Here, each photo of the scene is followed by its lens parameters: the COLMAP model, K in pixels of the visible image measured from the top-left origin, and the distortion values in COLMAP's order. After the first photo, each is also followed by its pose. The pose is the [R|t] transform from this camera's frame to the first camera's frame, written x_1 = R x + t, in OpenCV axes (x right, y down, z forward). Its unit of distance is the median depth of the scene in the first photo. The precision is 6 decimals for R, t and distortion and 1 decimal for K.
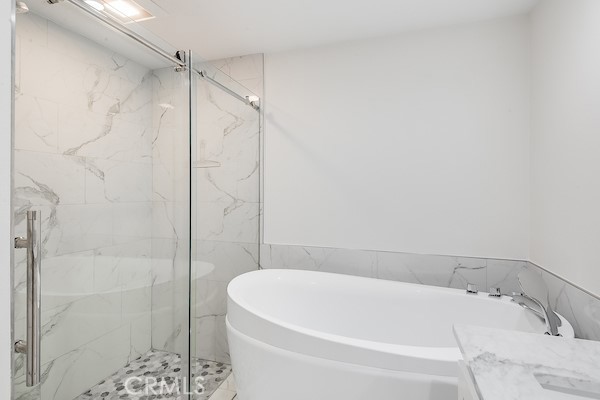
lens RADIAL K [[285.2, 0, 301.7], [0, 285.2, 192.2], [0, 0, 1]] dist [0.000198, -0.000088]
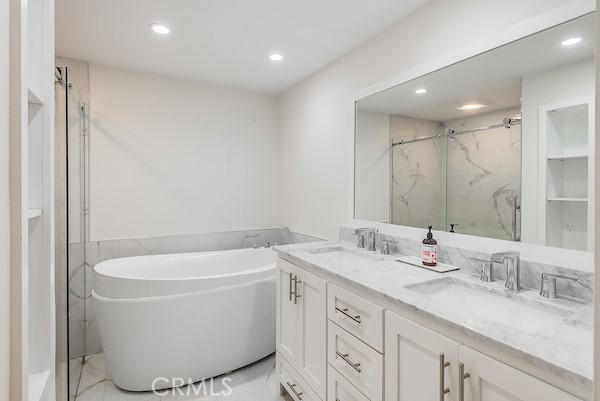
lens RADIAL K [[285.2, 0, 301.7], [0, 285.2, 192.7], [0, 0, 1]] dist [0.000198, -0.000088]
pose [[0.663809, -0.005653, 0.747881, -0.406283], [0.004268, 0.999984, 0.003770, -0.000371], [-0.747890, 0.000689, 0.663823, -0.295064]]
